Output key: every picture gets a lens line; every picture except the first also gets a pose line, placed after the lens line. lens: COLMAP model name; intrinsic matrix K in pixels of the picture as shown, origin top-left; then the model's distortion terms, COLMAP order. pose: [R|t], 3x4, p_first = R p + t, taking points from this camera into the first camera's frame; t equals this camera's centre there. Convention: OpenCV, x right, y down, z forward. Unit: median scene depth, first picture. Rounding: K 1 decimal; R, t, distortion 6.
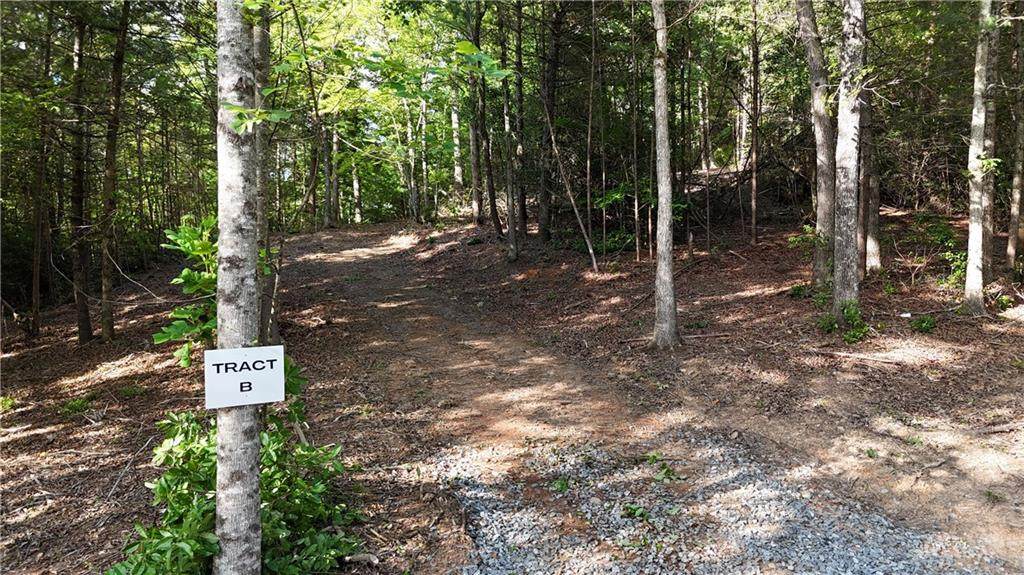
lens RADIAL K [[754.6, 0, 512.0], [0, 754.6, 287.5], [0, 0, 1]] dist [0.025939, -0.002864]
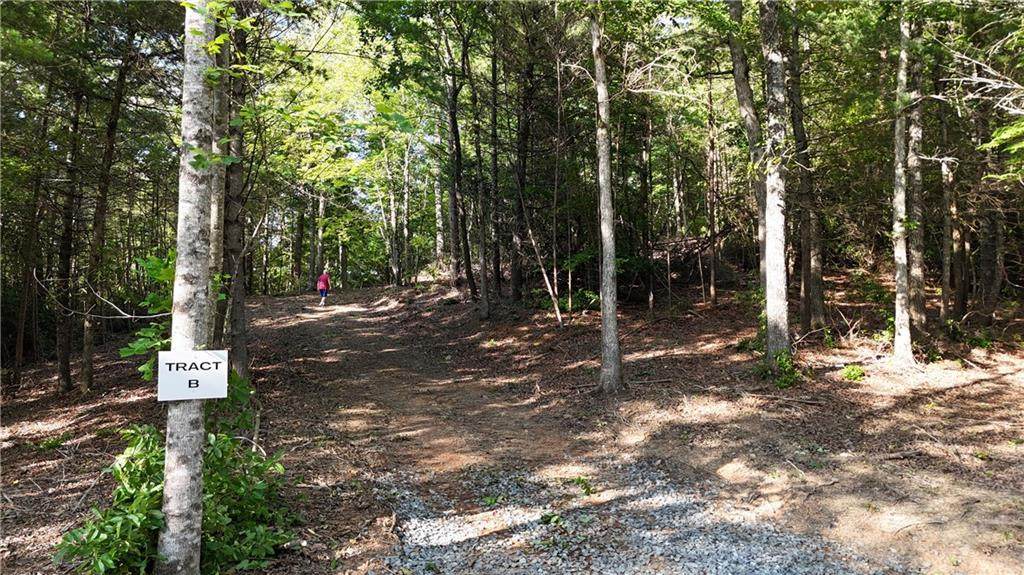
lens RADIAL K [[748.1, 0, 512.0], [0, 748.1, 287.5], [0, 0, 1]] dist [0.030689, -0.003799]
pose [[0.999860, 0.006104, 0.015572, 0.120787], [-0.004646, 0.995749, -0.091993, 0.082349], [-0.016067, 0.091908, 0.995638, -0.184096]]
